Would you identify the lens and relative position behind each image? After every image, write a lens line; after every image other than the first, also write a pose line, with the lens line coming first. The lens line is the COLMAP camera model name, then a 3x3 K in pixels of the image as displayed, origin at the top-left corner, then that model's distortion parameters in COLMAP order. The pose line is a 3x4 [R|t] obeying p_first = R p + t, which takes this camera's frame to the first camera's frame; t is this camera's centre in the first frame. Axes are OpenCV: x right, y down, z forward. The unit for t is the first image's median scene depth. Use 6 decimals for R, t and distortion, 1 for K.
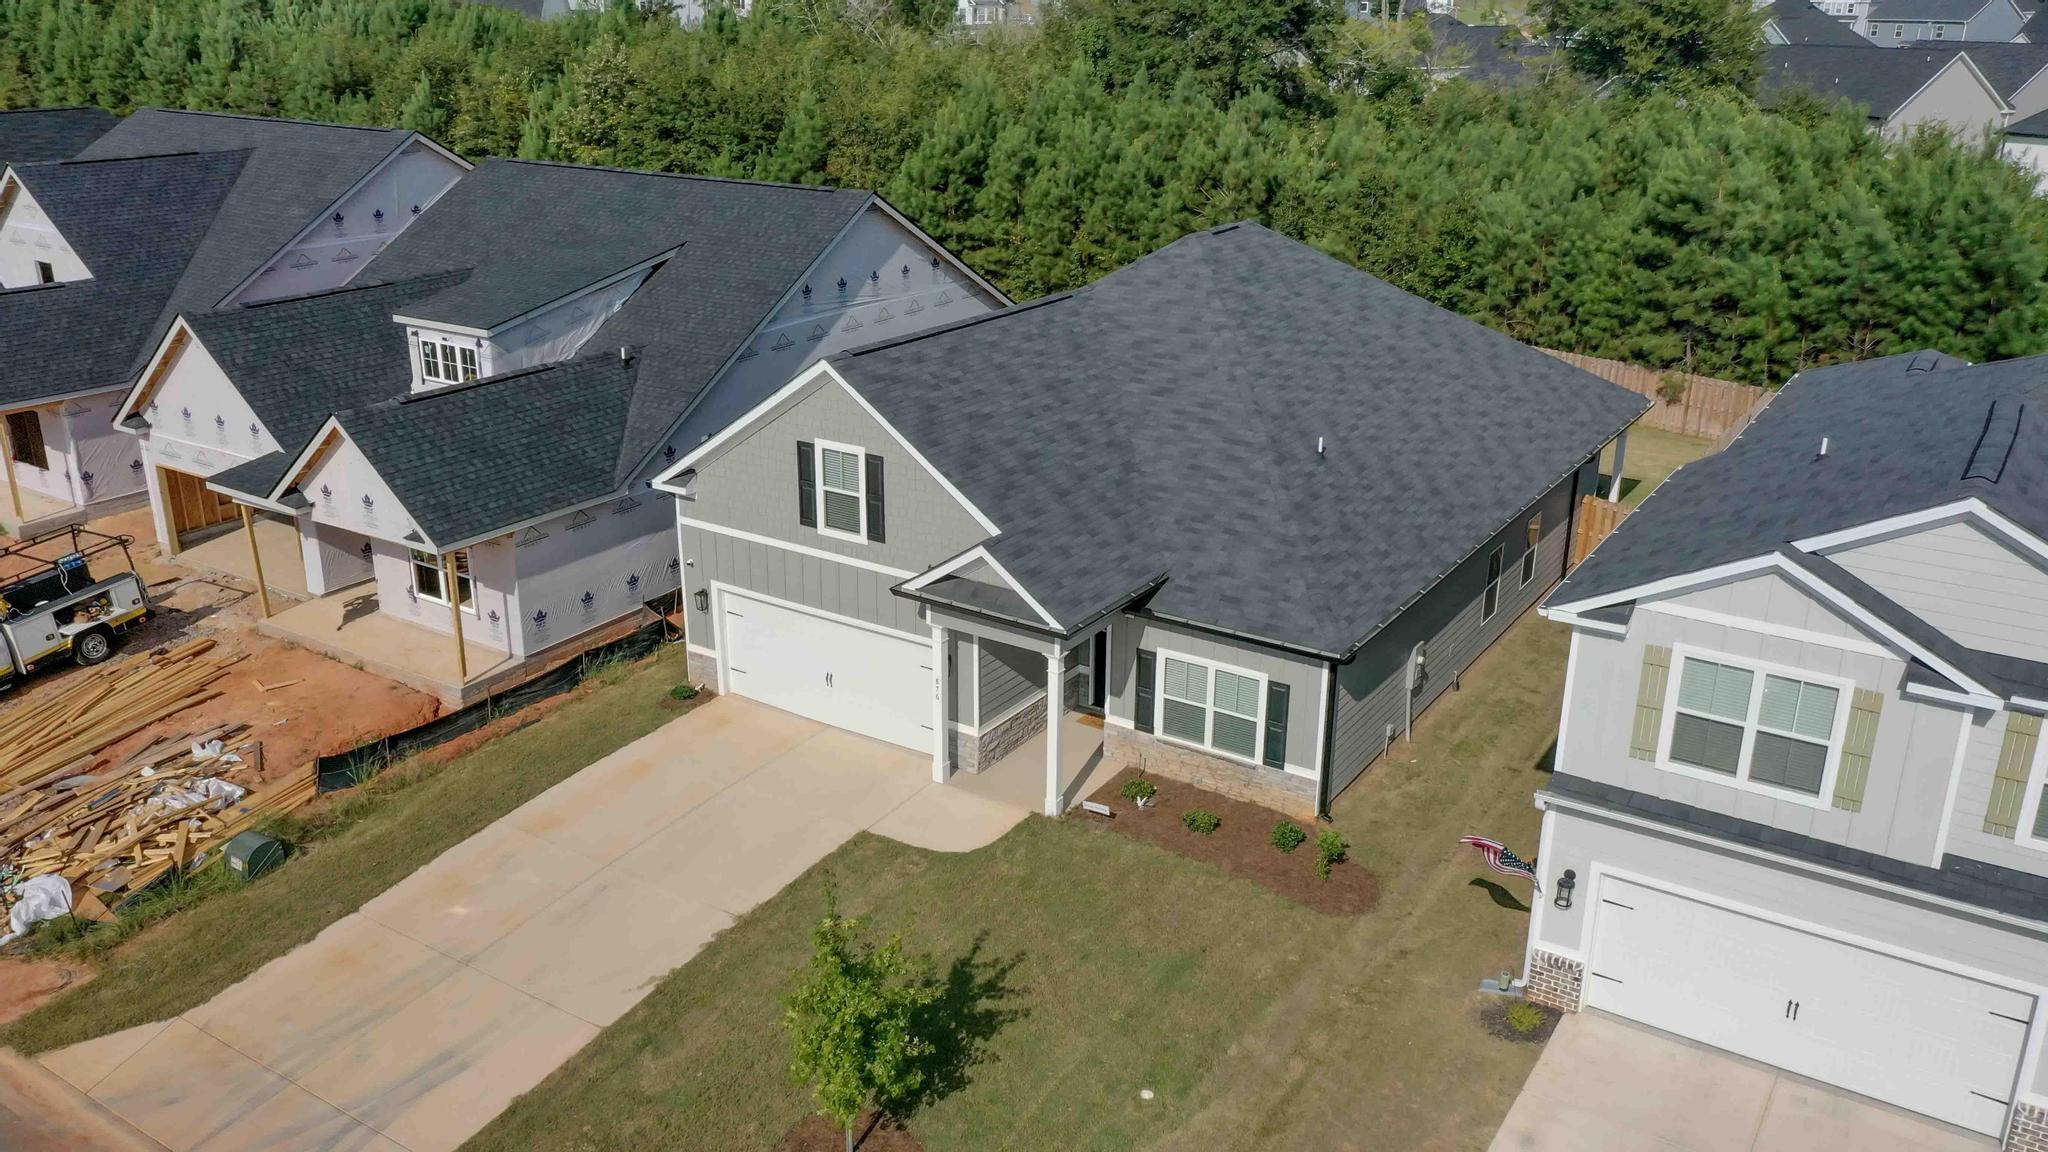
lens RADIAL K [[1633.1, 0, 1024.0], [0, 1633.1, 576.0], [0, 0, 1]] dist [0.012296, 0.012252]
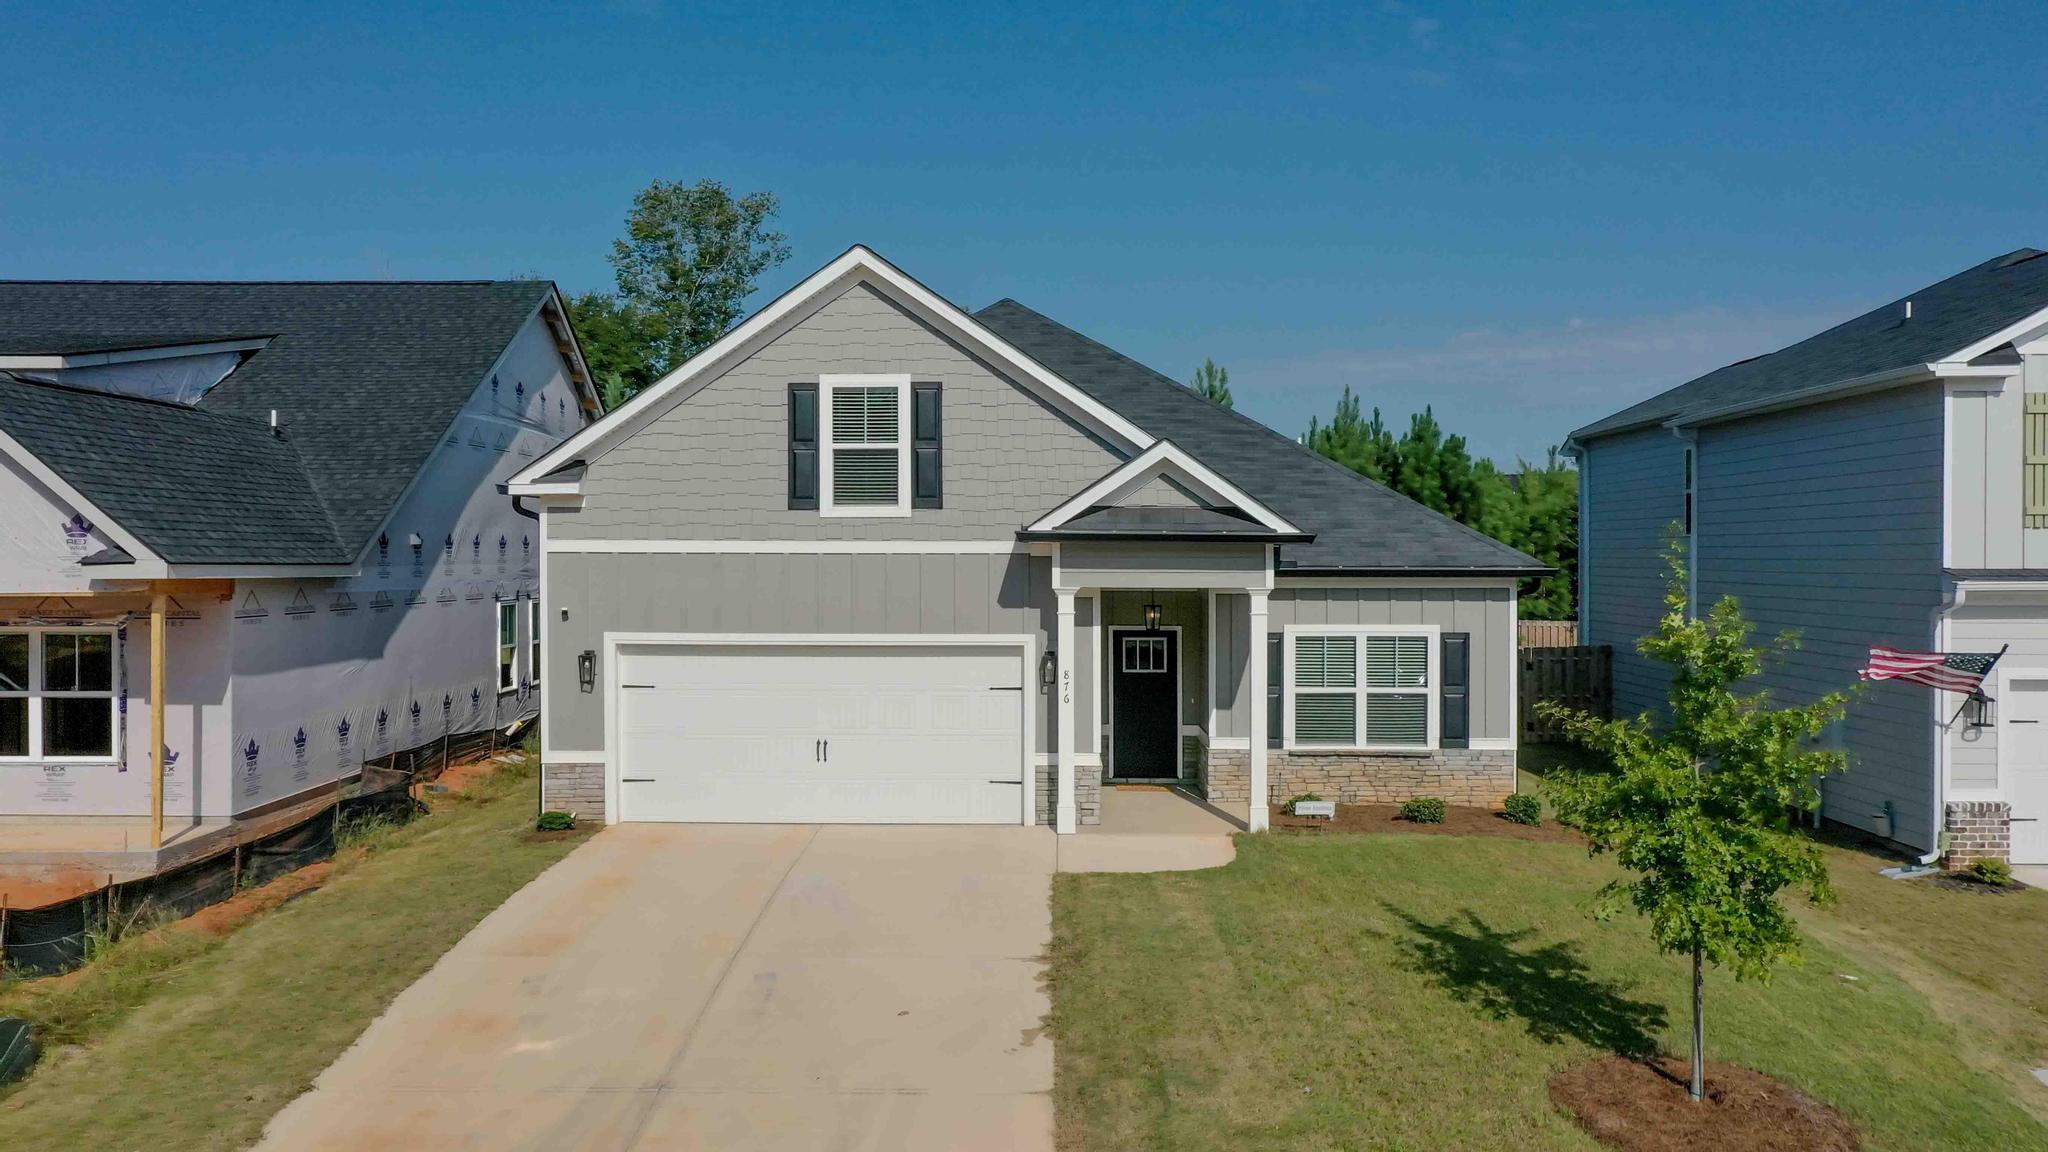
lens RADIAL K [[1633.1, 0, 1024.0], [0, 1633.1, 576.0], [0, 0, 1]] dist [0.012296, 0.012252]
pose [[0.845575, -0.012524, 0.533710, -0.434463], [0.189113, 0.941924, -0.277516, 0.211695], [-0.499239, 0.335593, 0.798835, 0.421743]]
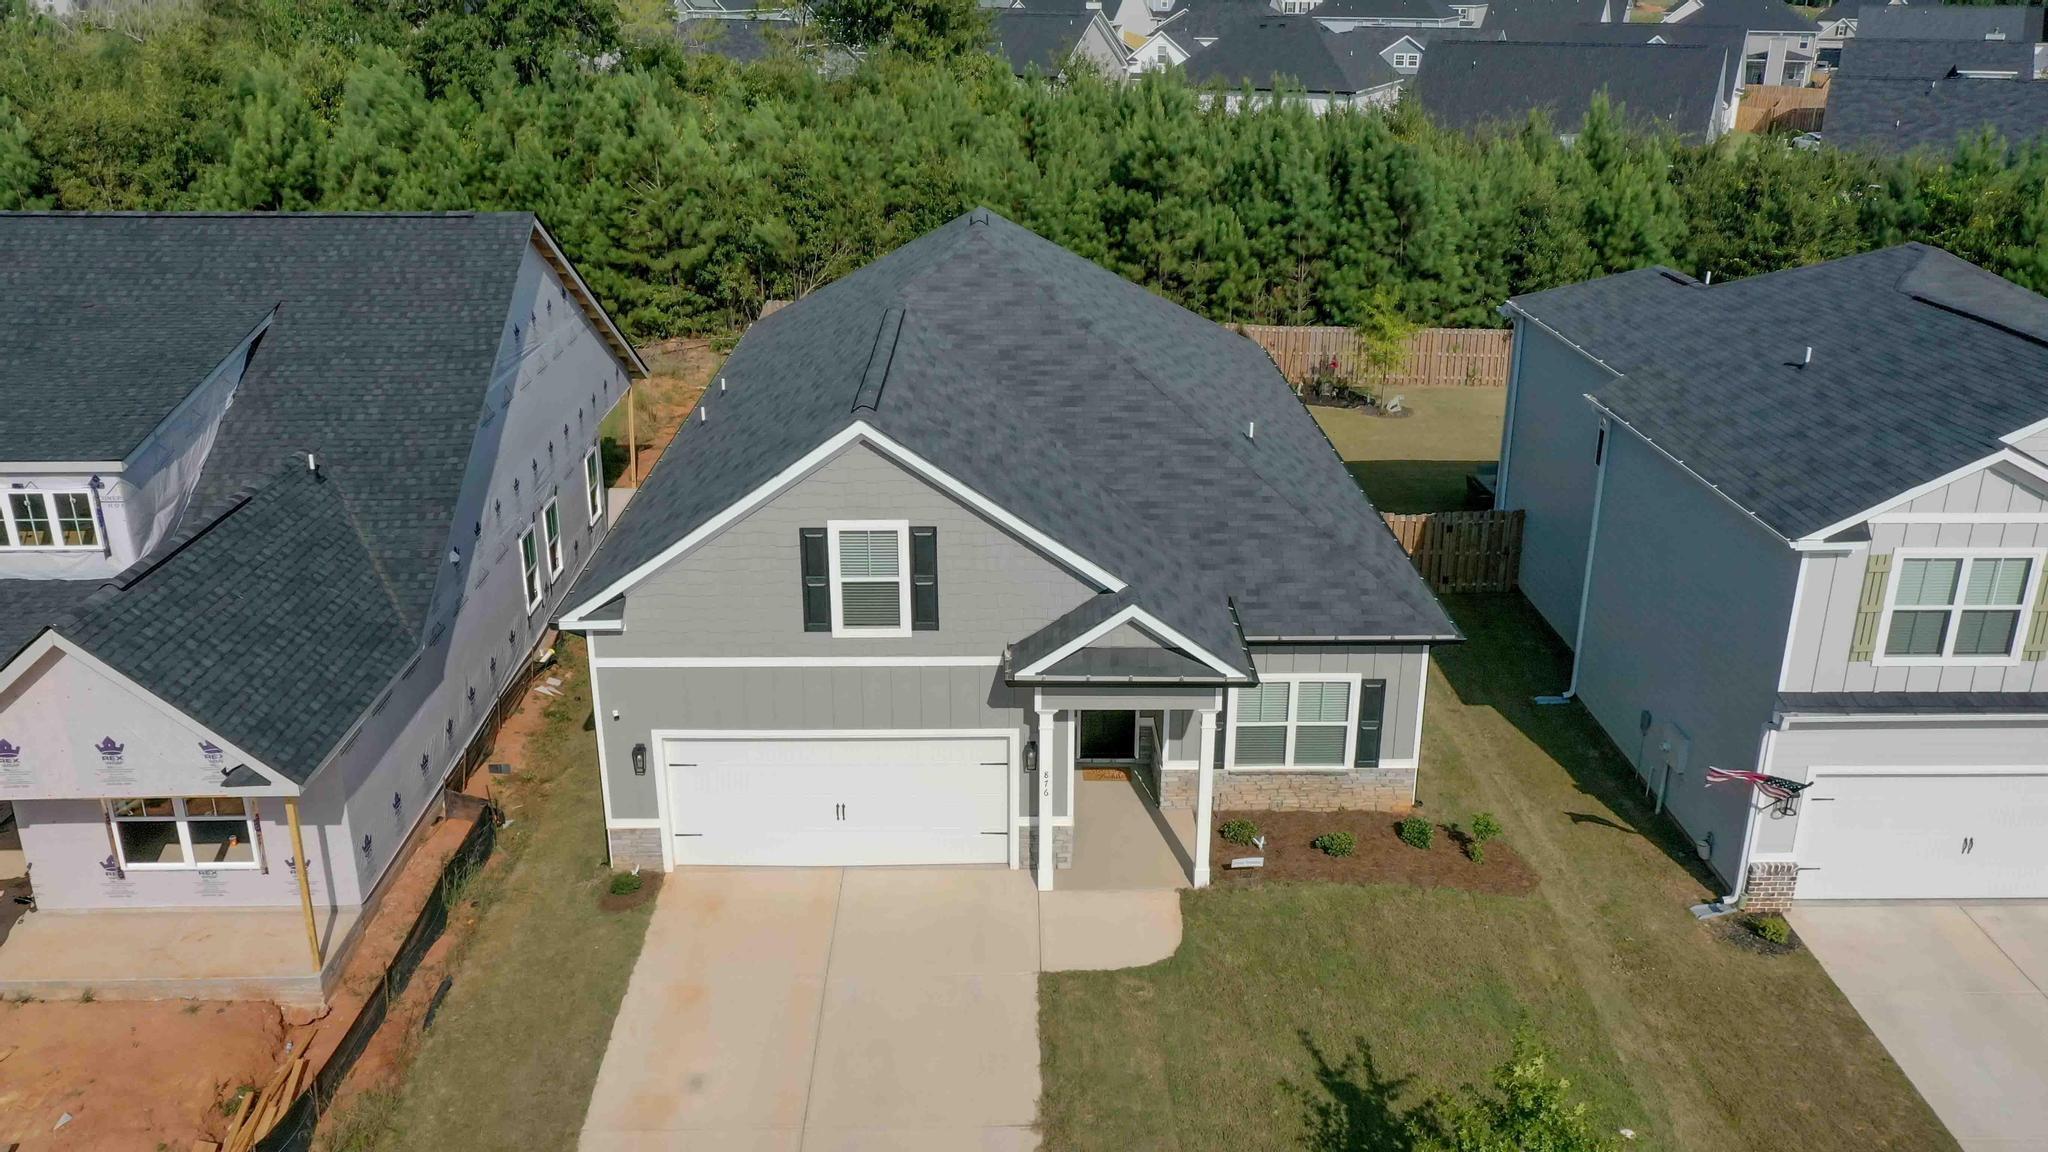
lens RADIAL K [[1633.1, 0, 1024.0], [0, 1633.1, 576.0], [0, 0, 1]] dist [0.012296, 0.012252]
pose [[0.826720, -0.203935, 0.524351, -0.473791], [0.197355, 0.977889, 0.069169, -0.094607], [-0.526863, 0.046300, 0.848688, 0.277703]]
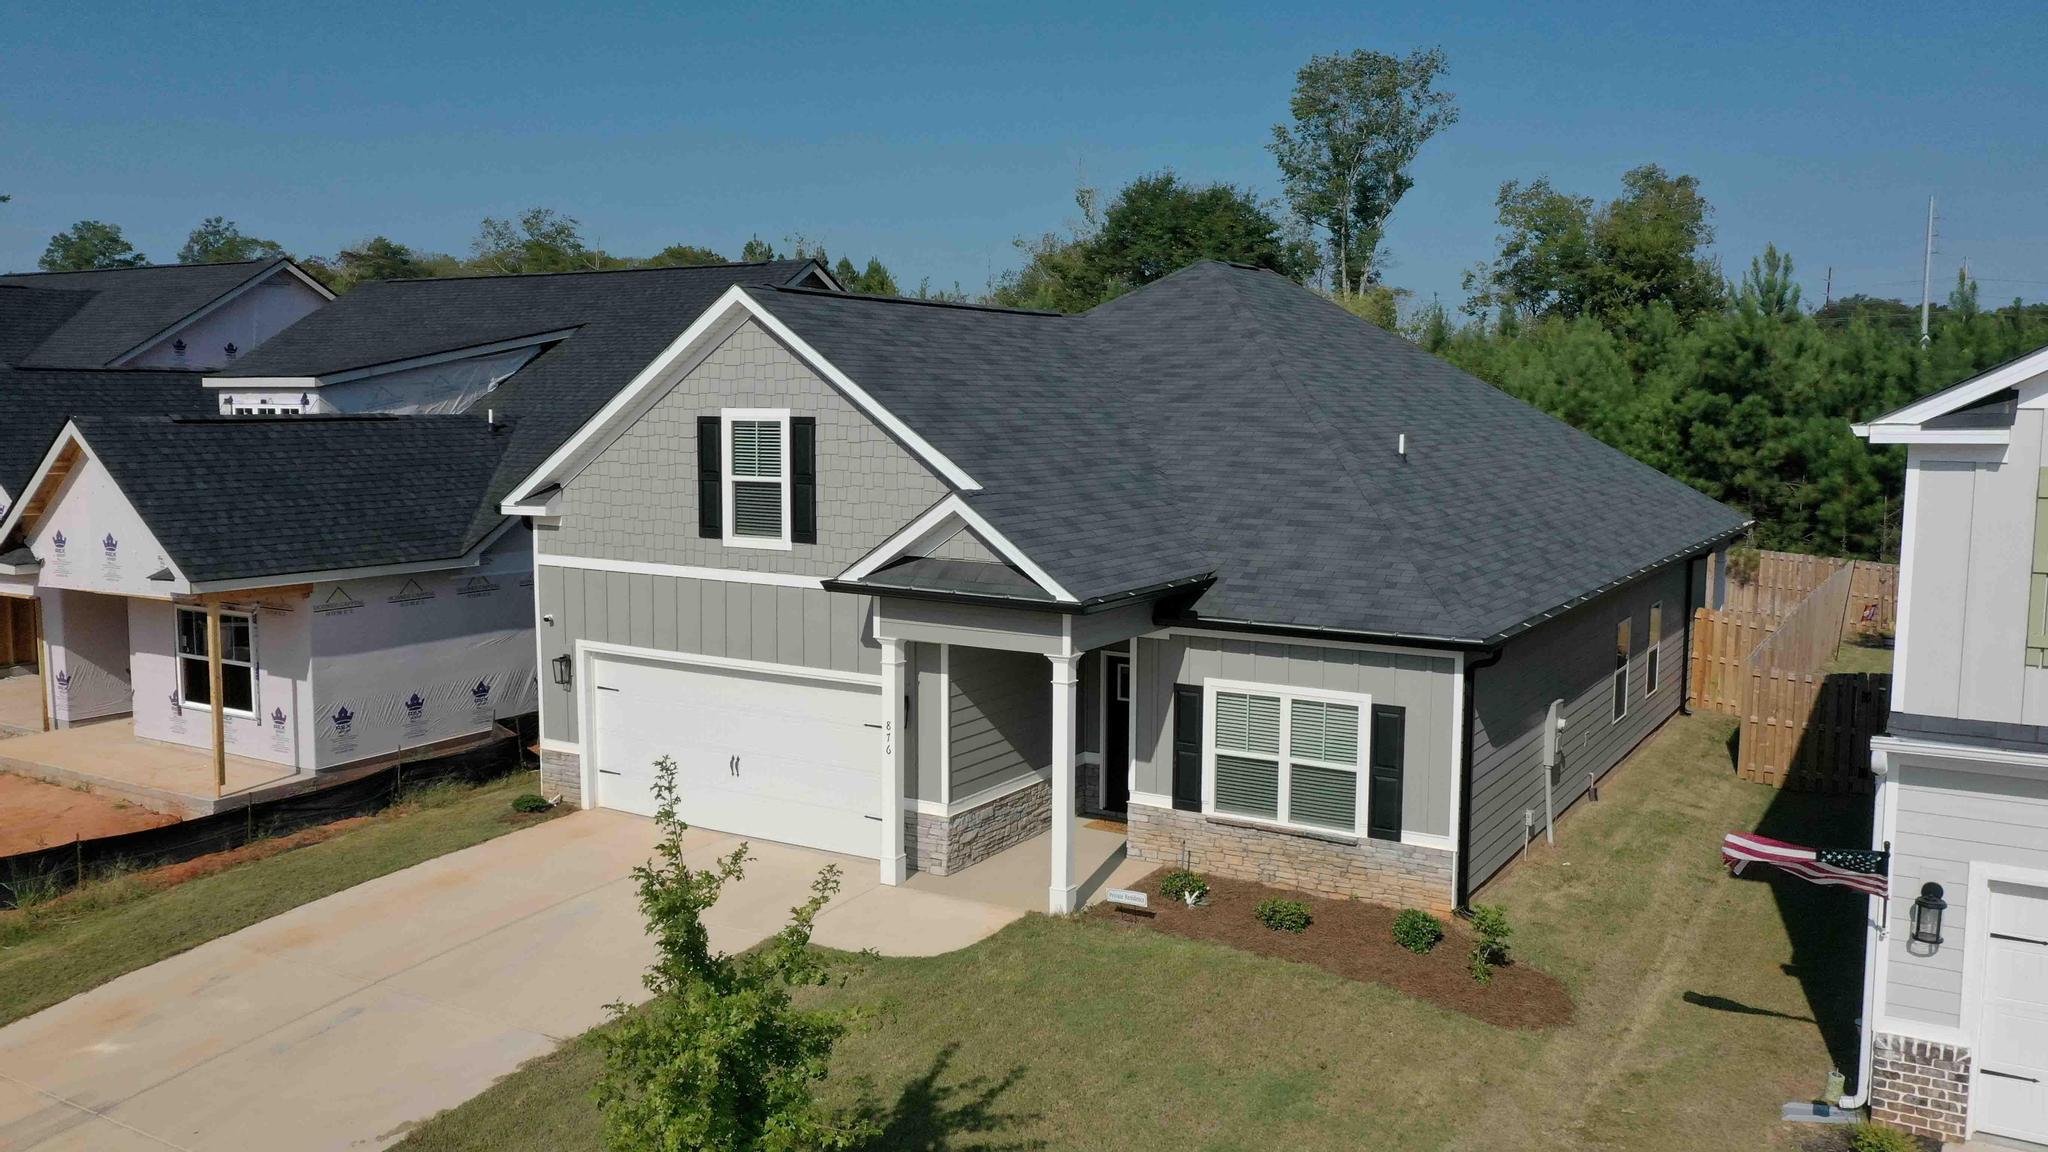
lens RADIAL K [[1636.3, 0, 1024.0], [0, 1636.3, 576.0], [0, 0, 1]] dist [0.005747, 0.007746]
pose [[0.999463, -0.006062, 0.032187, -0.017487], [0.013520, 0.971452, -0.236849, 0.163578], [-0.029833, 0.237157, 0.971013, 0.306429]]
